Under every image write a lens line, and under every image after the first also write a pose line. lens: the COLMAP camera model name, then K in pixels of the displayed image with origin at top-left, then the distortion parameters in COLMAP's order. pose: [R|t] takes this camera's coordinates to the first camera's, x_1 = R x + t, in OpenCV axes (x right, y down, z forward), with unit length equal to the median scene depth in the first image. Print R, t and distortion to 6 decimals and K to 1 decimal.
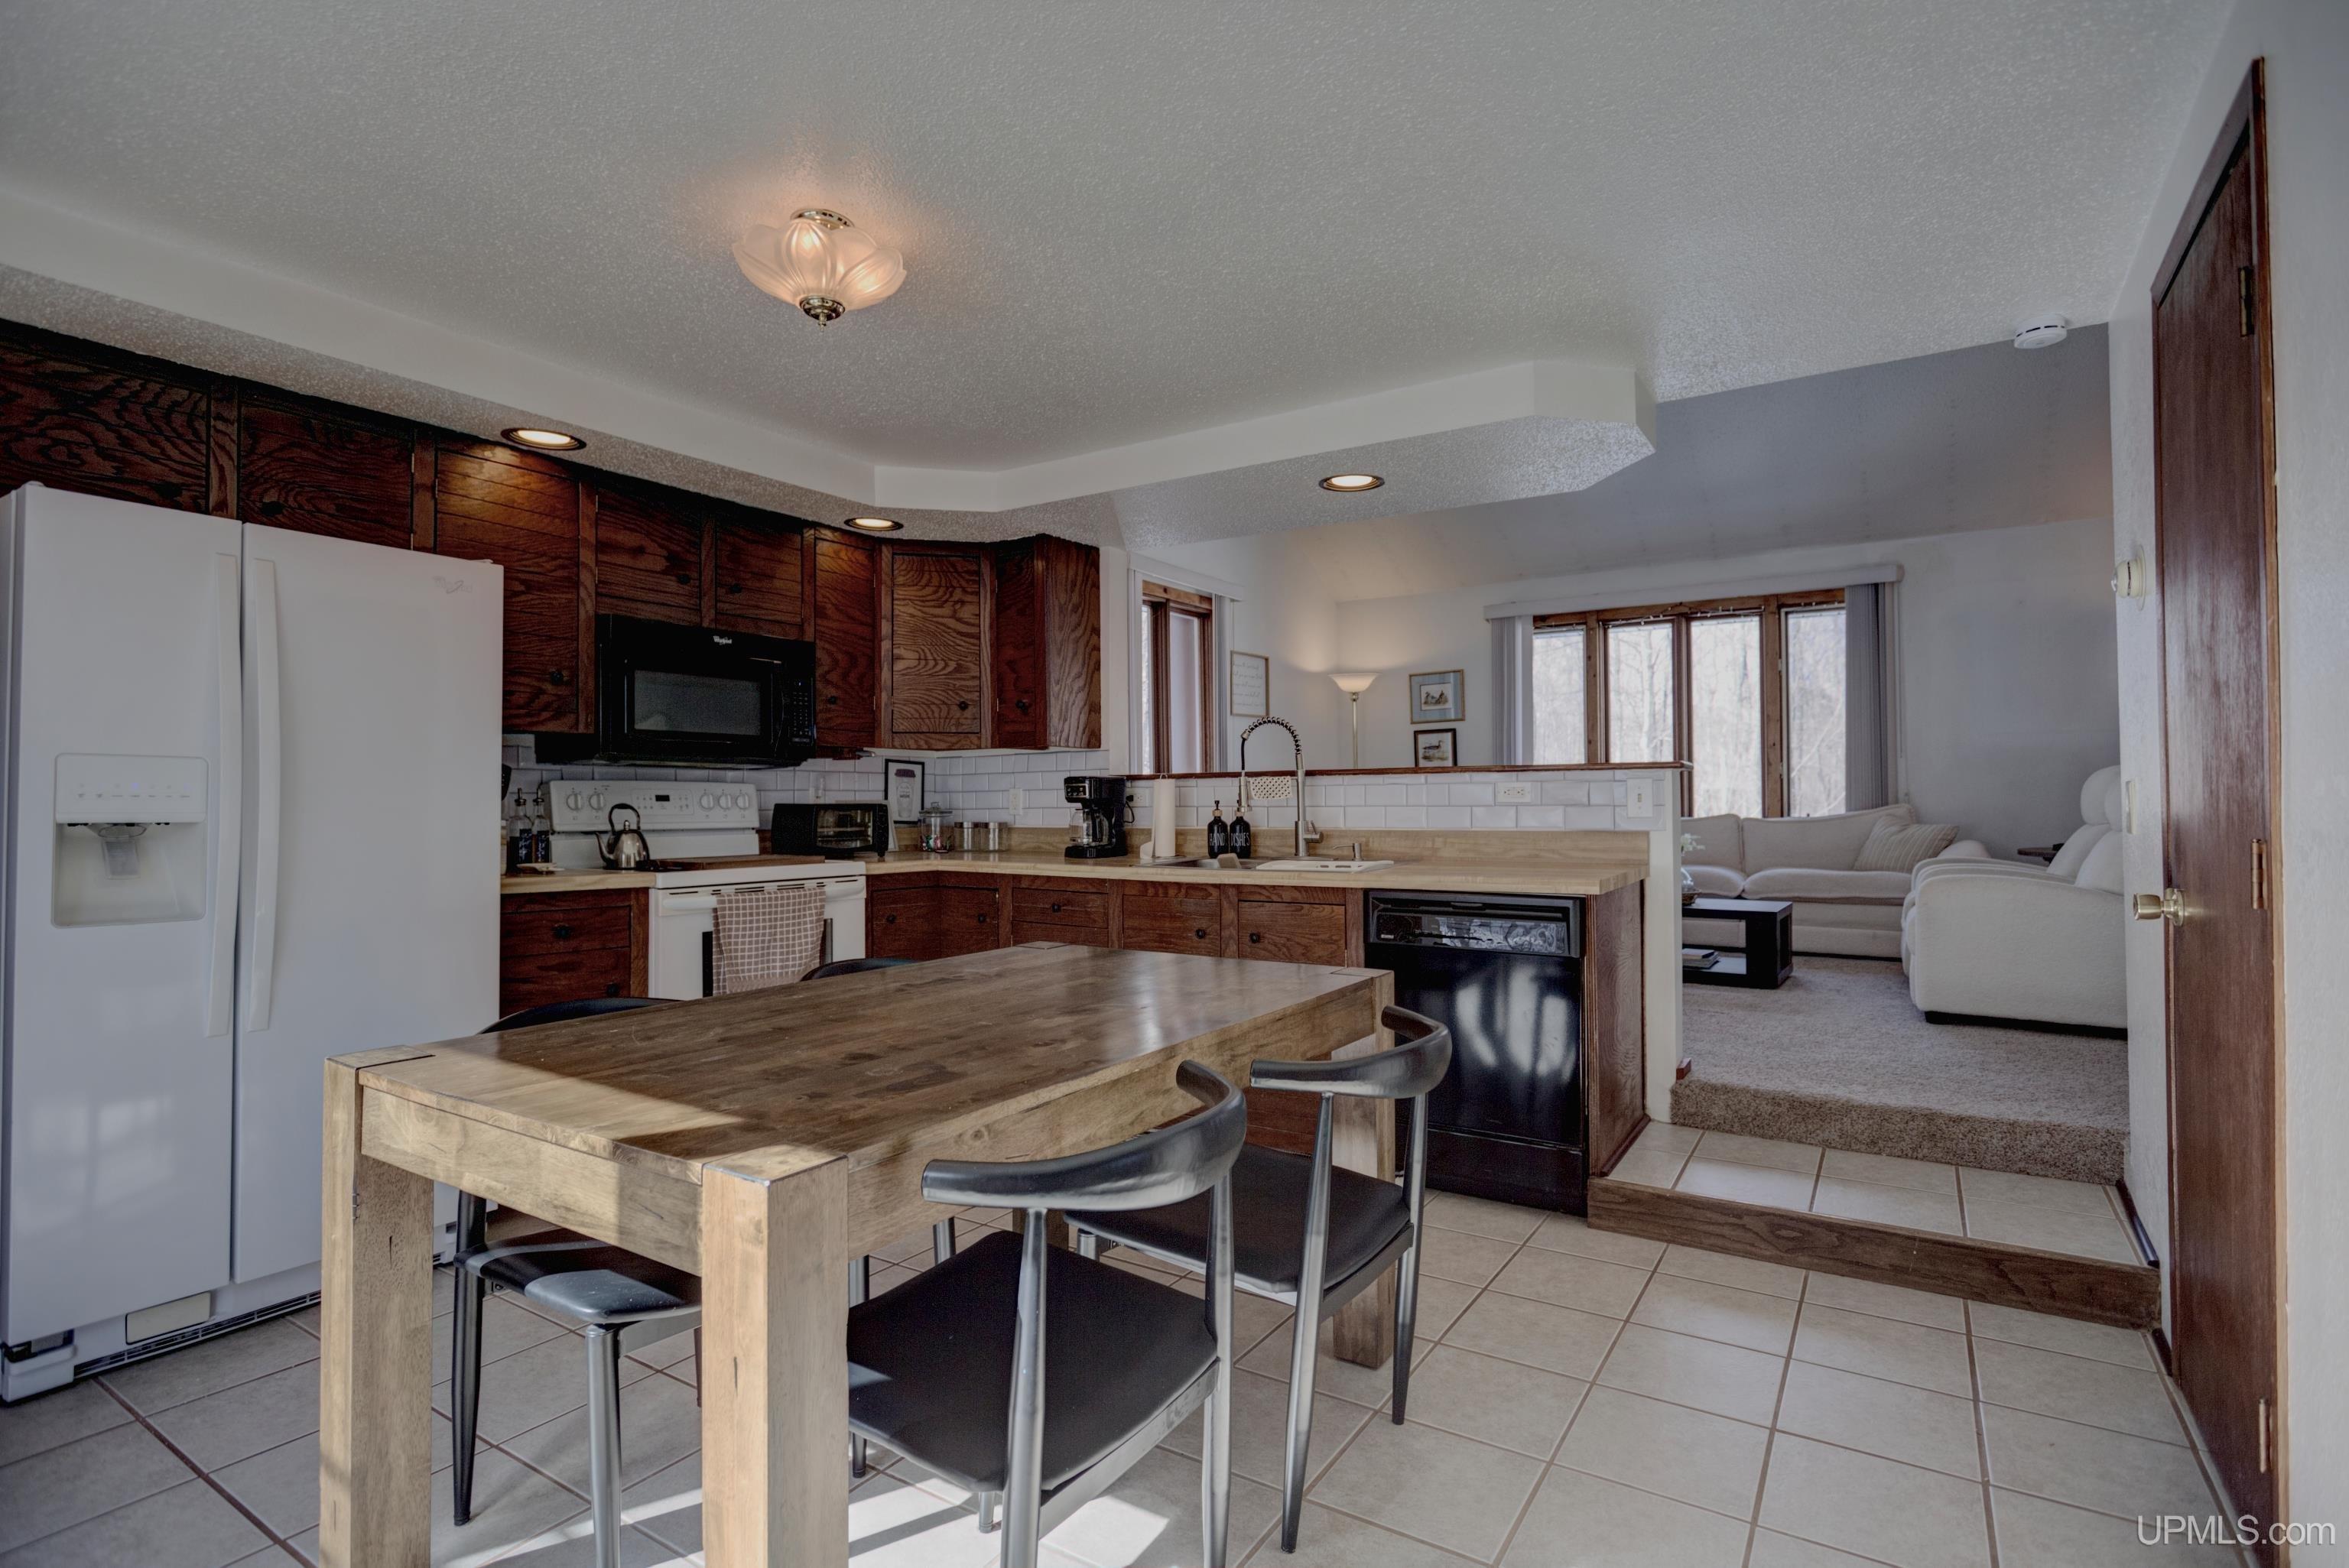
lens RADIAL K [[1162.9, 0, 1184.6], [0, 1162.9, 784.7], [0, 0, 1]] dist [-0.033345, 0.014223]
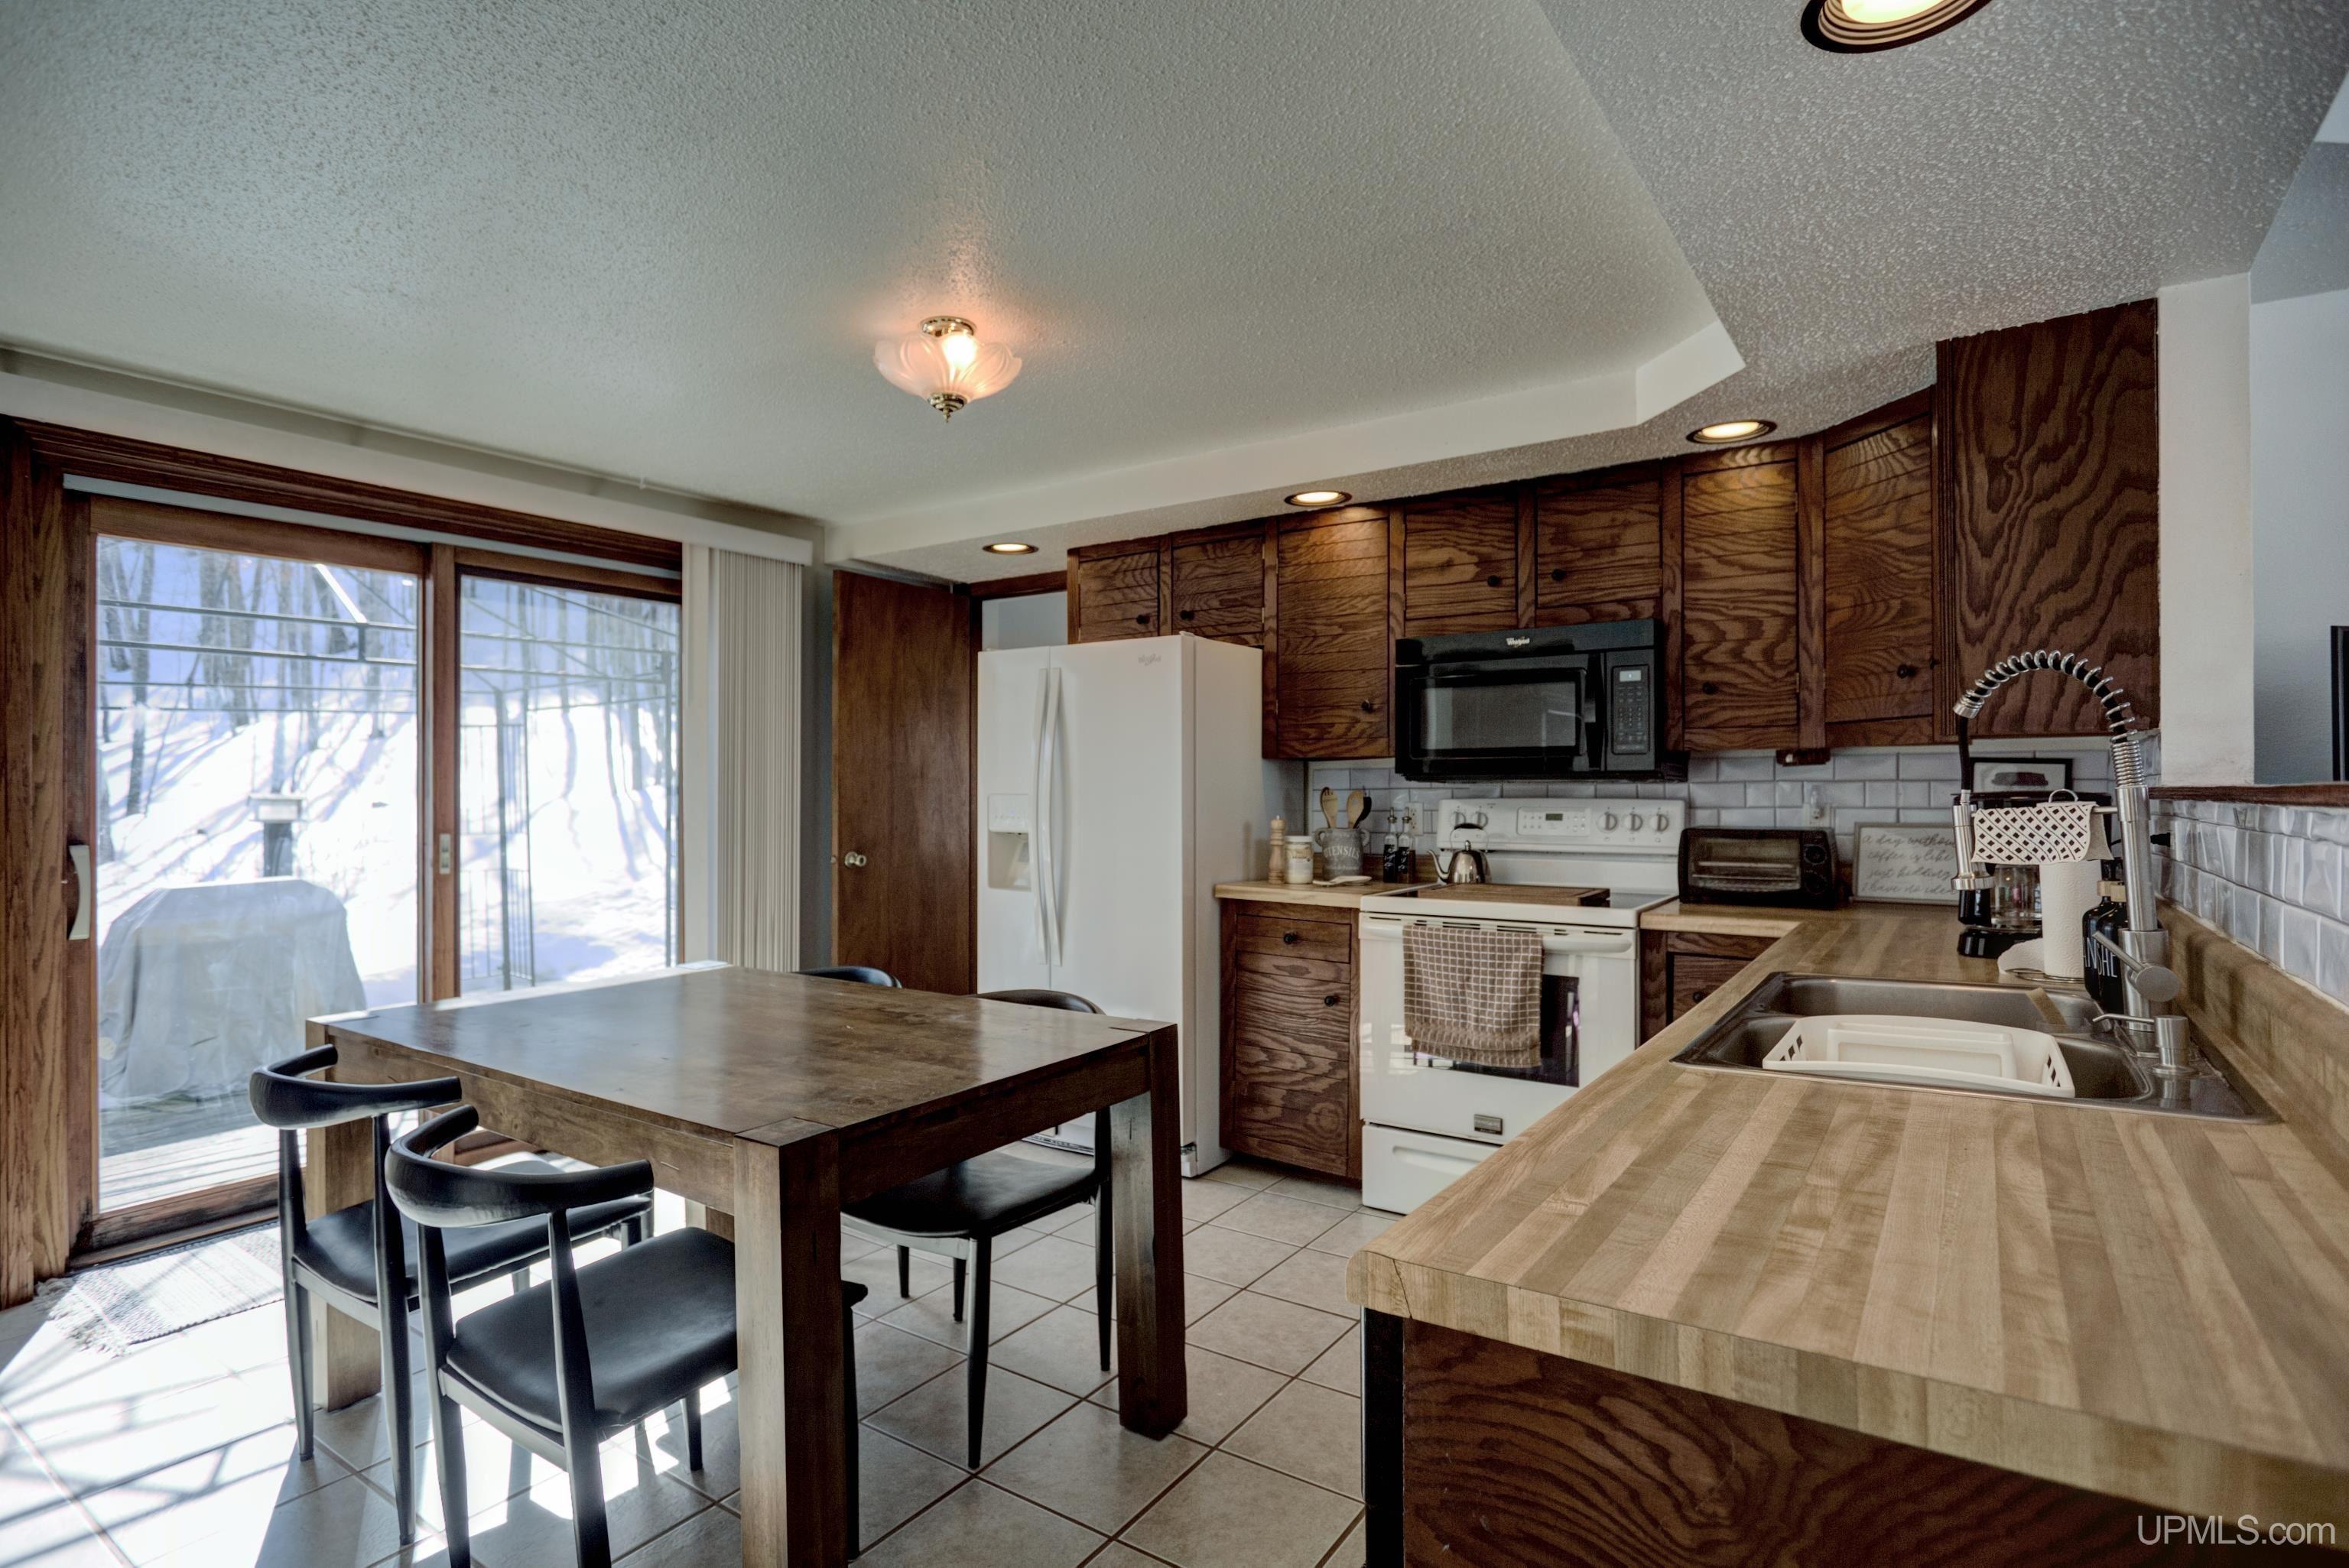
lens RADIAL K [[1162.9, 0, 1170.8], [0, 1162.9, 782.6], [0, 0, 1]] dist [-0.033345, 0.014223]
pose [[-0.040074, -0.003552, -0.999190, 0.466287], [0.017116, 0.999845, -0.004241, -0.016781], [0.999050, -0.017272, -0.040007, 0.725268]]
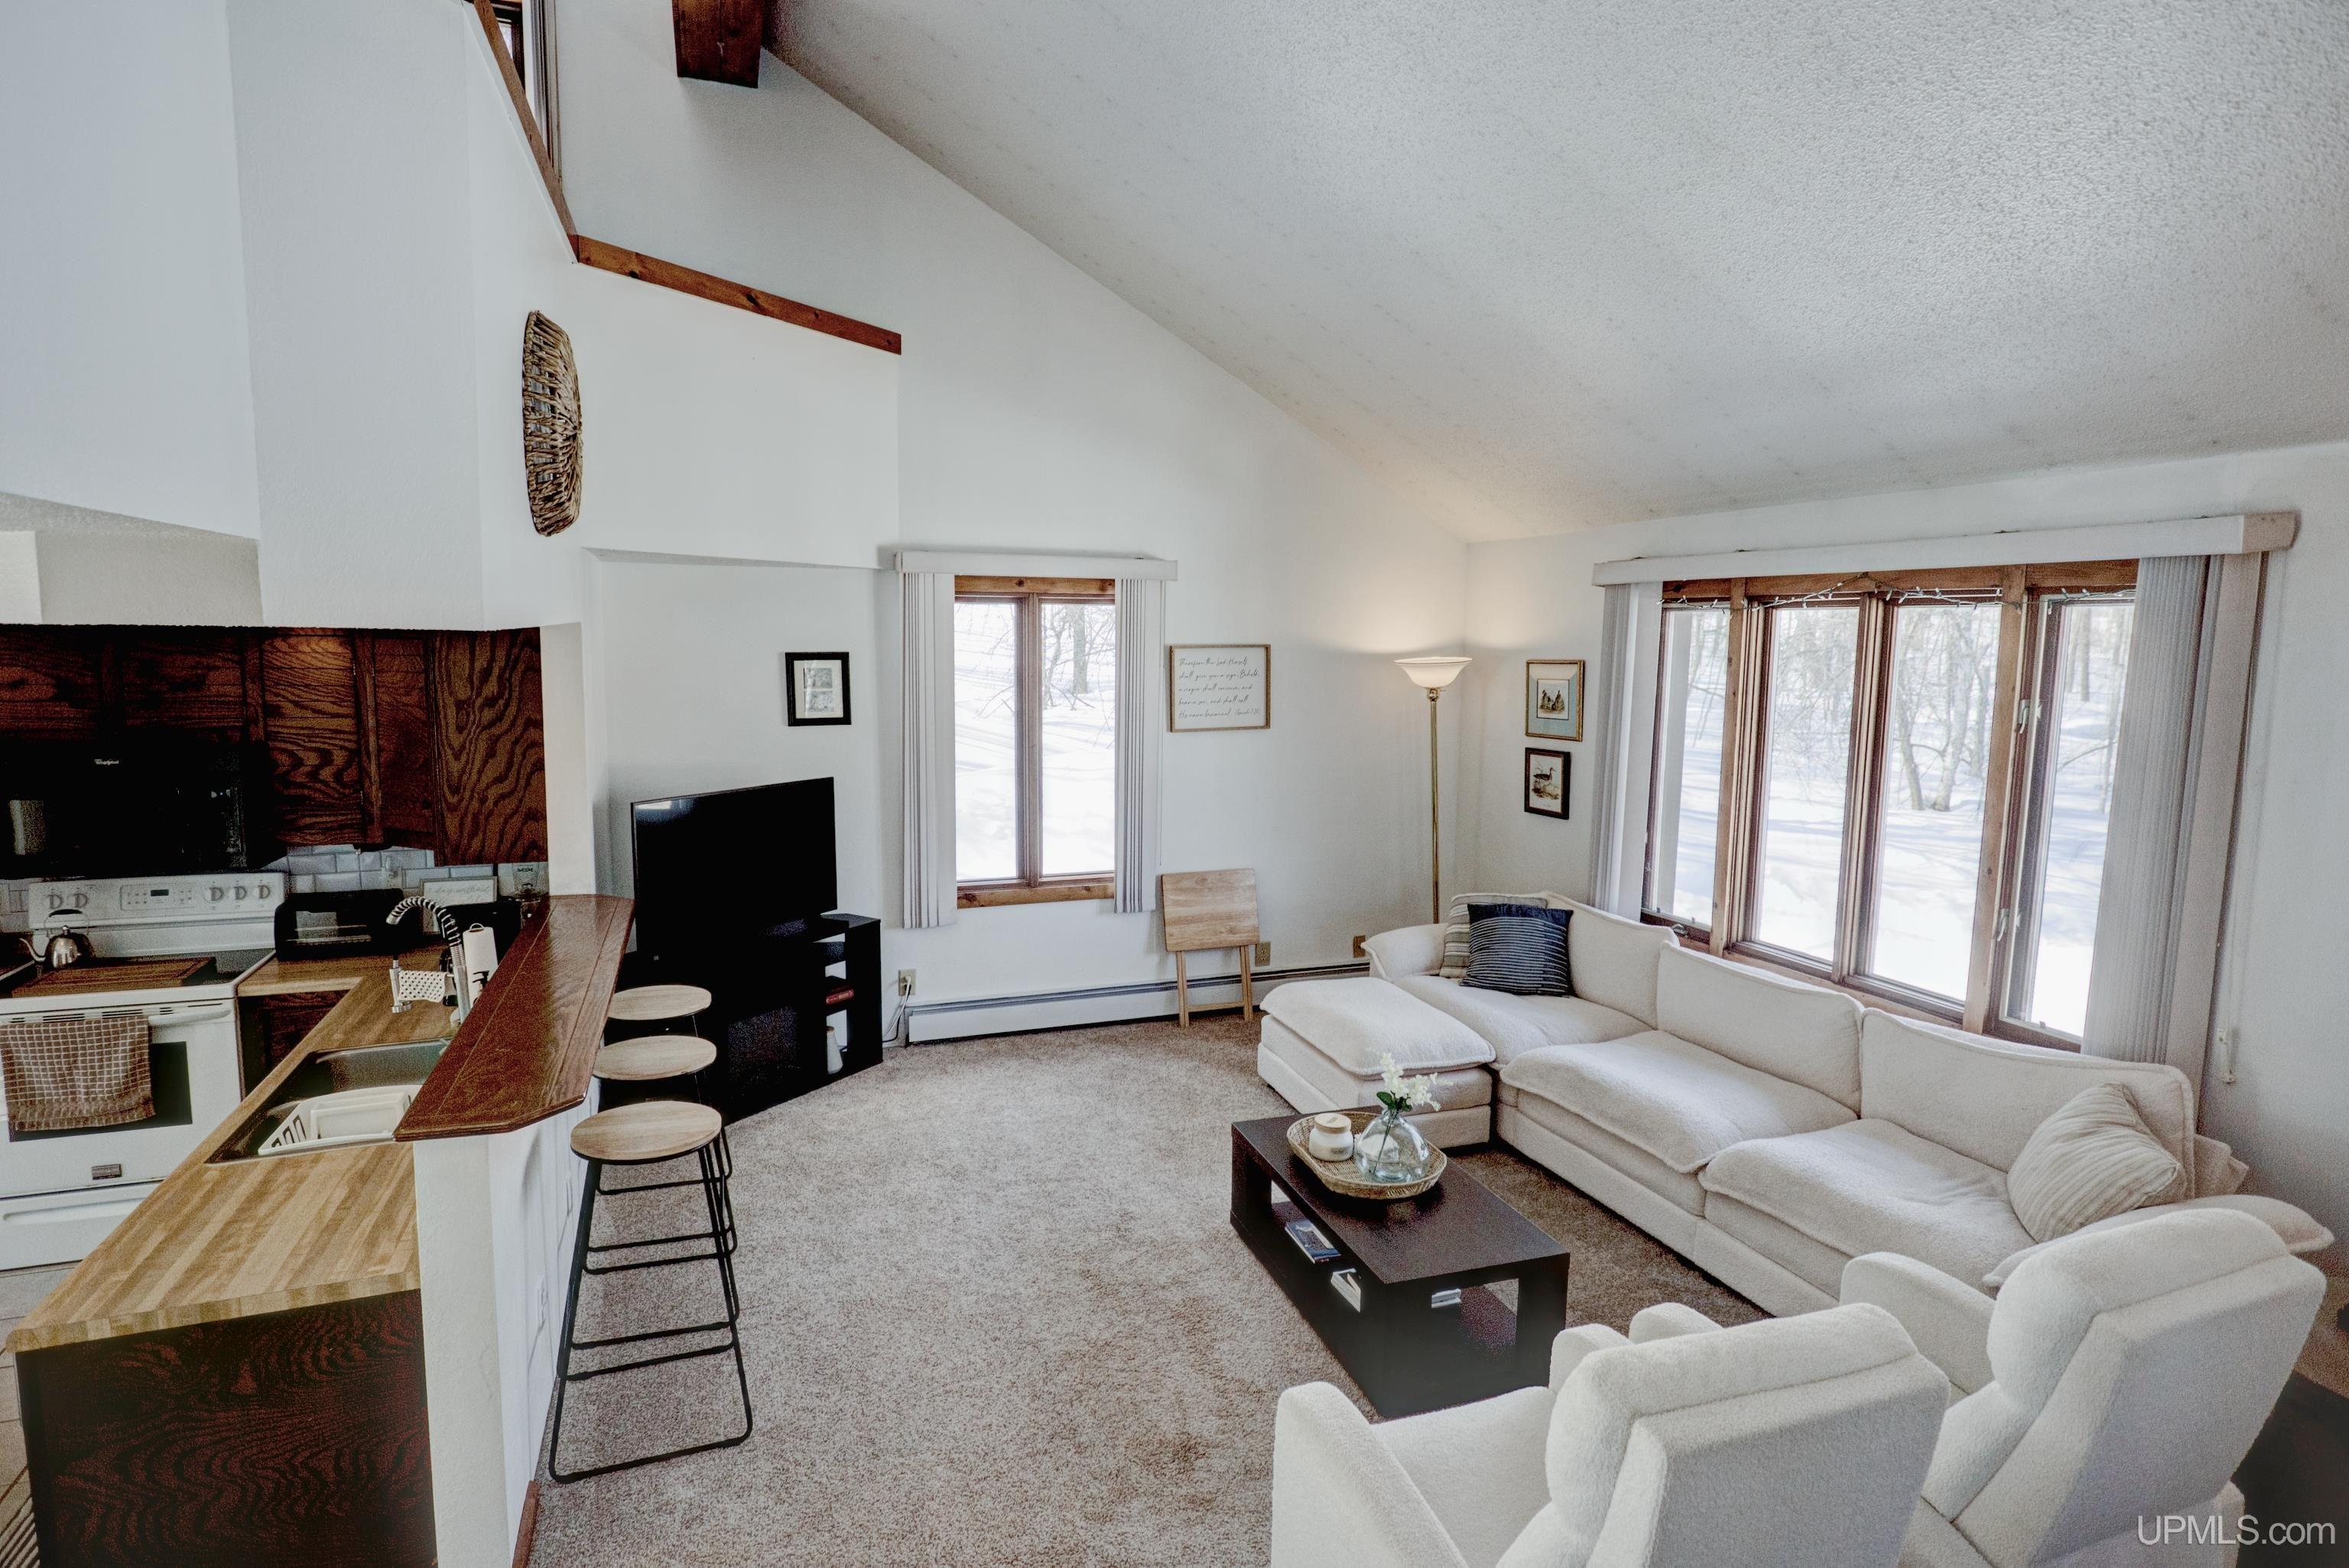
lens RADIAL K [[1271.2, 0, 1191.6], [0, 1271.2, 780.4], [0, 0, 1]] dist [-0.006166, 0.004160]
pose [[0.800693, 0.087359, -0.592671, 0.982538], [-0.009735, 0.991078, 0.132931, -0.252643], [0.598995, -0.100667, 0.794400, 0.641792]]
